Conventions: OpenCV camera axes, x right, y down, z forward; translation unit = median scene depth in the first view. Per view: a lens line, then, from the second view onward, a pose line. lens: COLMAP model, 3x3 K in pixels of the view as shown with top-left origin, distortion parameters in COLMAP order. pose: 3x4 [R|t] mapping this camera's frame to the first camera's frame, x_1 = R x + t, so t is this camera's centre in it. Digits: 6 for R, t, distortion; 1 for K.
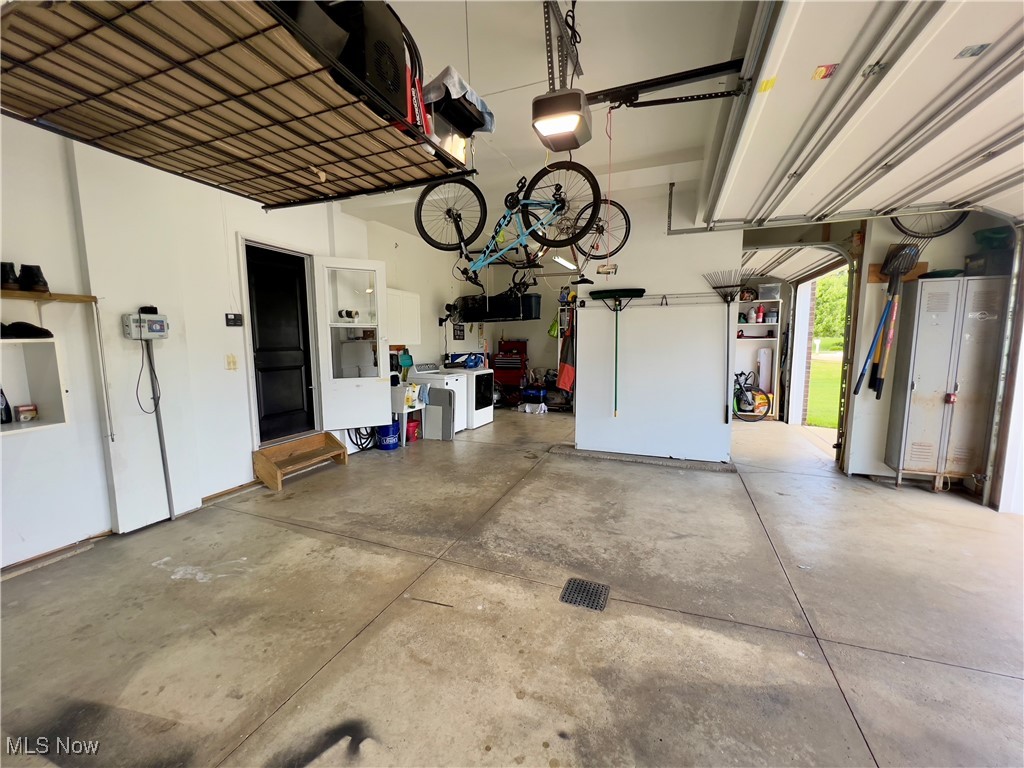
lens RADIAL K [[410.4, 0, 513.0], [0, 410.4, 385.3], [0, 0, 1]] dist [-0.002736, -0.000051]
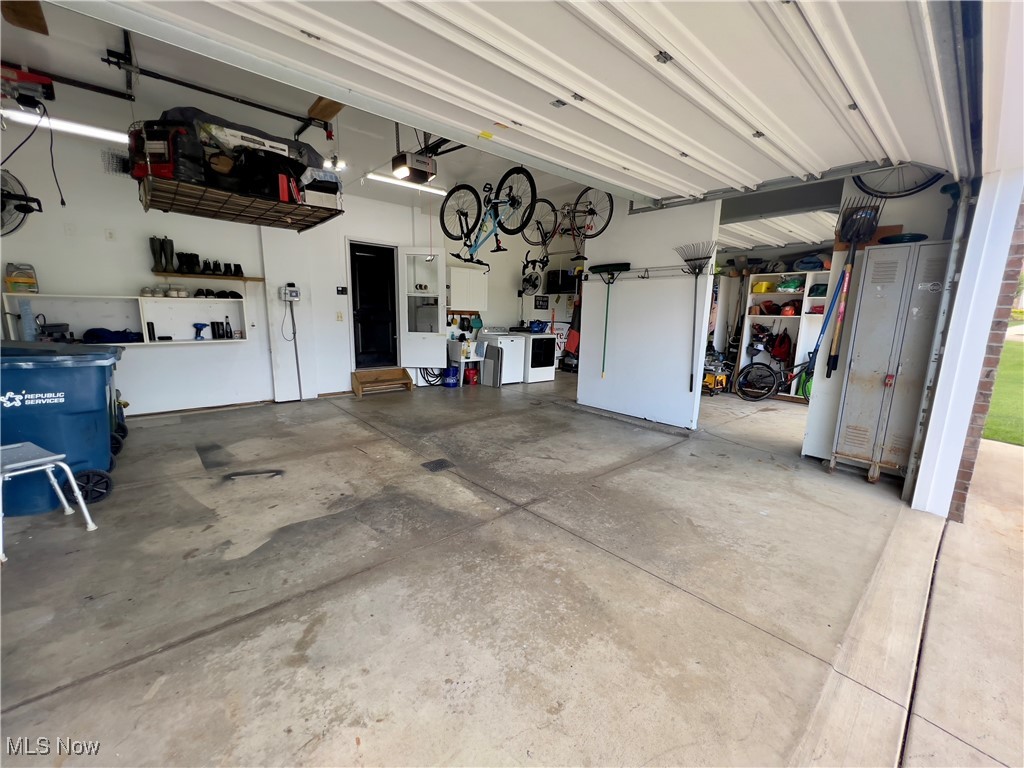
lens RADIAL K [[410.4, 0, 513.0], [0, 410.4, 385.3], [0, 0, 1]] dist [-0.002736, -0.000051]
pose [[0.887496, 0.105102, -0.448670, 0.706232], [-0.076499, 0.993736, 0.081467, 0.031603], [0.454422, -0.037978, 0.889976, -0.169593]]
